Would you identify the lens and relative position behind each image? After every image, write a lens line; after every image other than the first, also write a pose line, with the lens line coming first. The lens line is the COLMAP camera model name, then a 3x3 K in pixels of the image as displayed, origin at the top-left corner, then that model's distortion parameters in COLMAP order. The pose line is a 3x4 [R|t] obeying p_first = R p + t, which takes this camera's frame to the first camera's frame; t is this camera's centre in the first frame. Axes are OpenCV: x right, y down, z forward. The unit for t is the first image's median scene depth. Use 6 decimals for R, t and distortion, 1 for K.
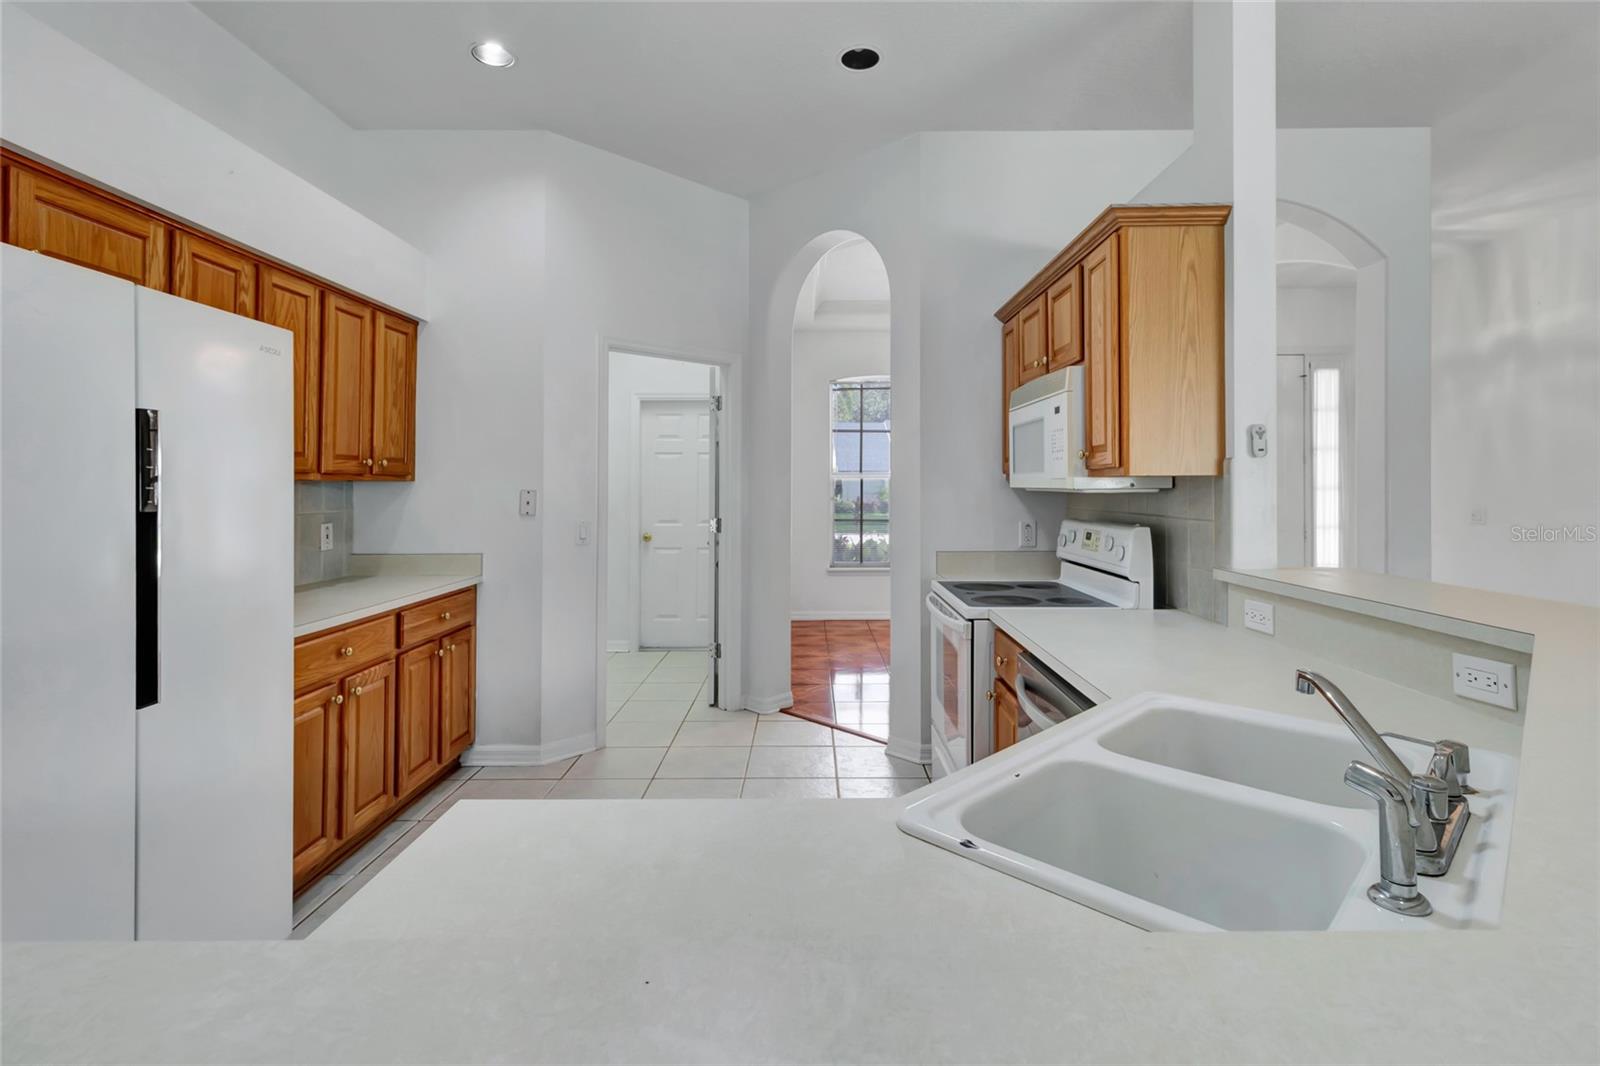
lens RADIAL K [[753.6, 0, 801.8], [0, 753.6, 476.5], [0, 0, 1]] dist [0.030784, 0.000228]
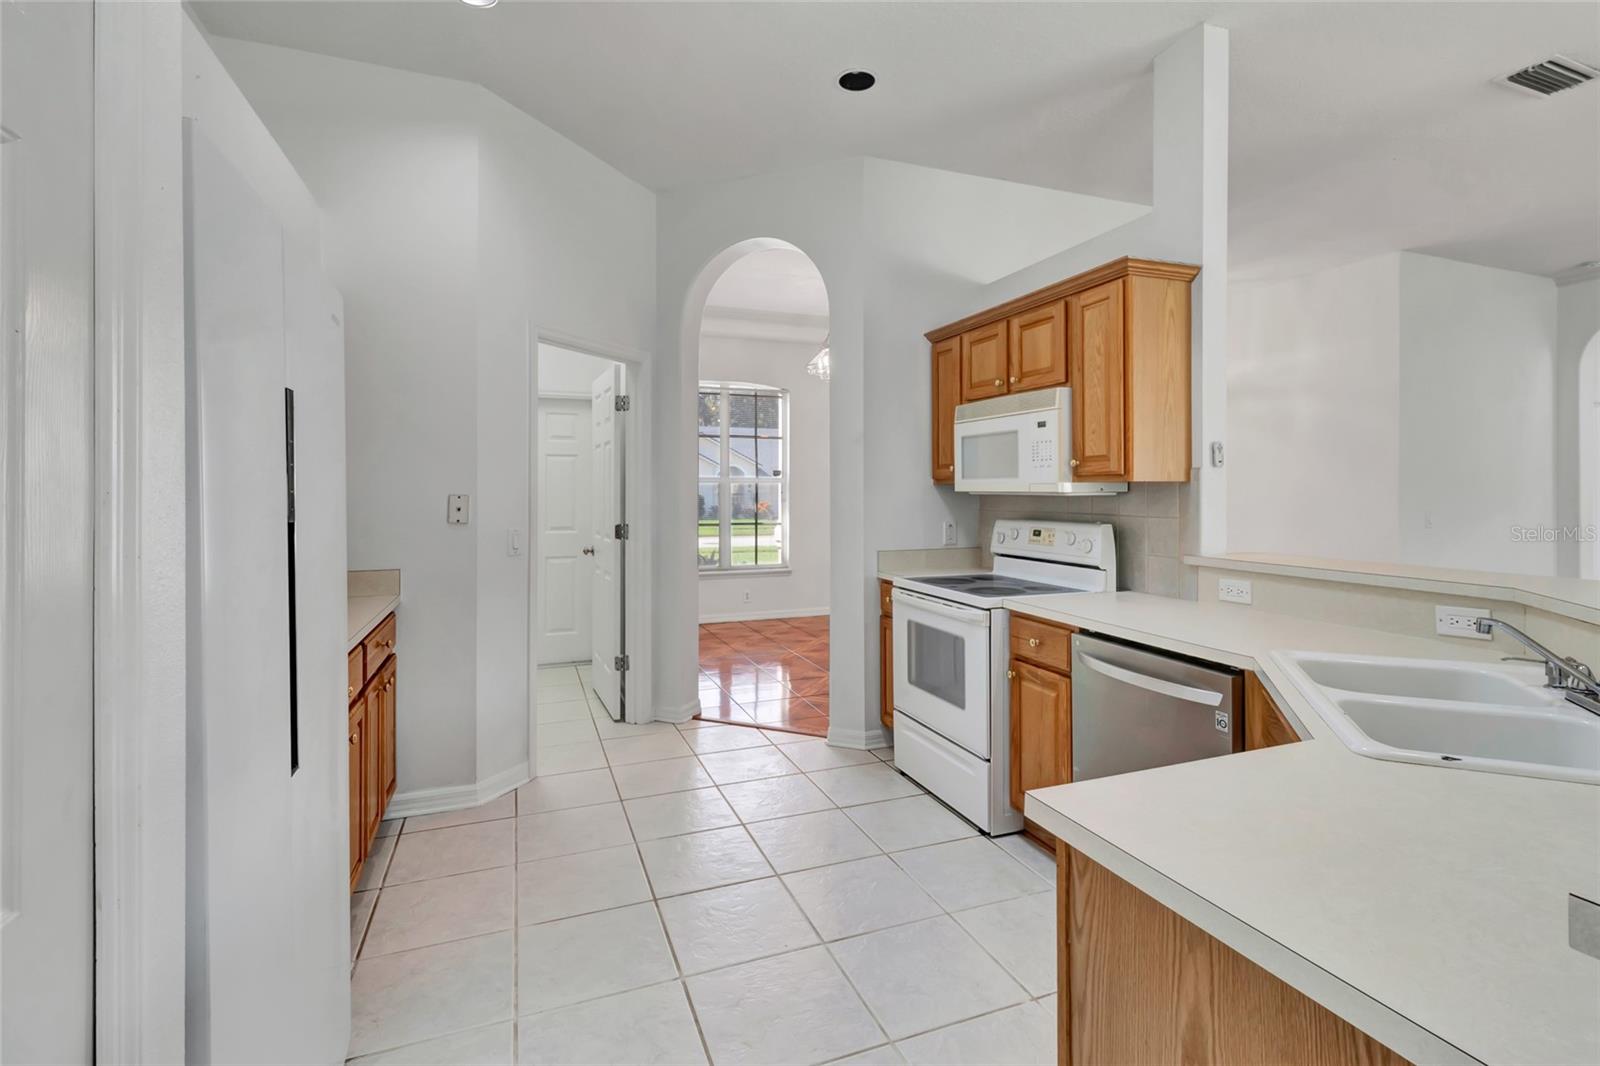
lens RADIAL K [[753.6, 0, 793.8], [0, 753.6, 489.6], [0, 0, 1]] dist [0.030784, 0.000228]
pose [[0.931060, 0.001528, 0.364863, -0.409973], [-0.004858, 0.999955, 0.008210, 0.004134], [-0.364834, -0.009416, 0.931025, 0.055937]]
